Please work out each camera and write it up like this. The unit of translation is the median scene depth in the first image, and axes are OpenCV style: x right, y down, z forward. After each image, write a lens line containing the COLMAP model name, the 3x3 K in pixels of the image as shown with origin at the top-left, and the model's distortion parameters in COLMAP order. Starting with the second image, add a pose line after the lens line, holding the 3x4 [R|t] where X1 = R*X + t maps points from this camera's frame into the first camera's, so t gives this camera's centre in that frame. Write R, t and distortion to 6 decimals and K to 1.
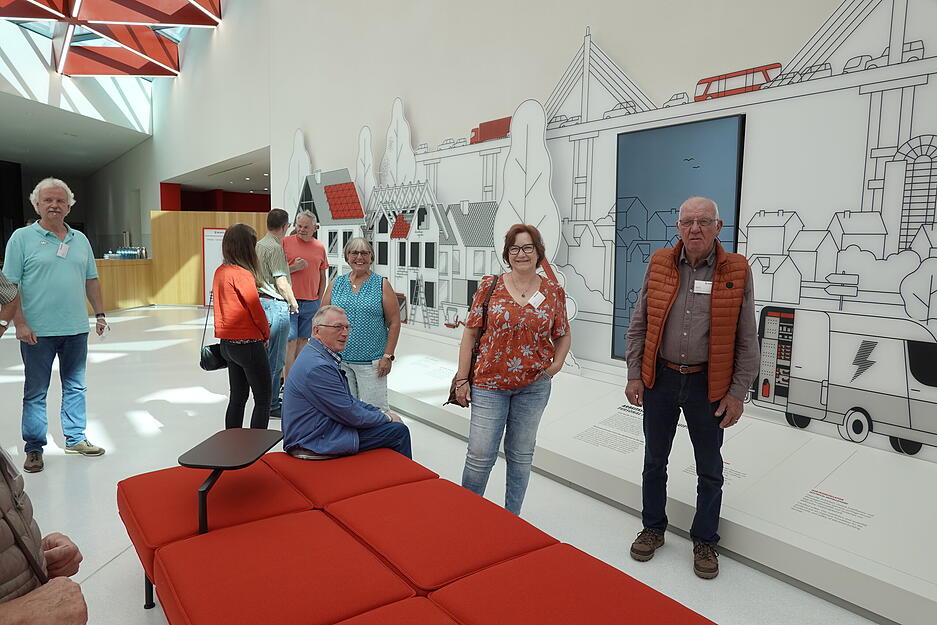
lens RADIAL K [[616.2, 0, 474.3], [0, 616.2, 311.5], [0, 0, 1]] dist [-0.011908, 0.000884]
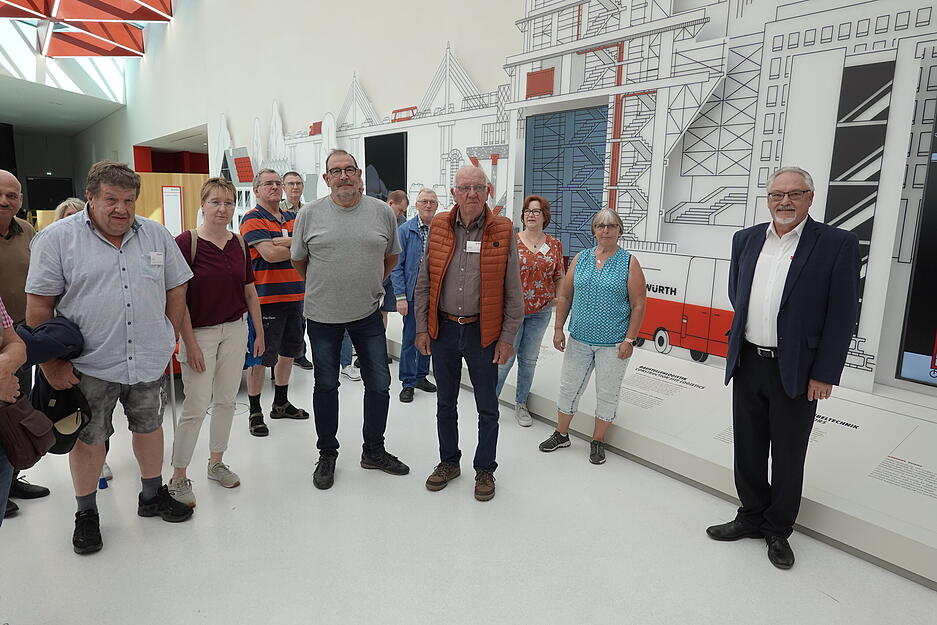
lens RADIAL K [[616.2, 0, 474.3], [0, 616.2, 311.5], [0, 0, 1]] dist [-0.011908, 0.000884]
pose [[0.999978, 0.004619, 0.004711, 0.329973], [-0.004942, 0.997467, 0.070963, 0.048464], [-0.004371, -0.070985, 0.997468, -0.477381]]
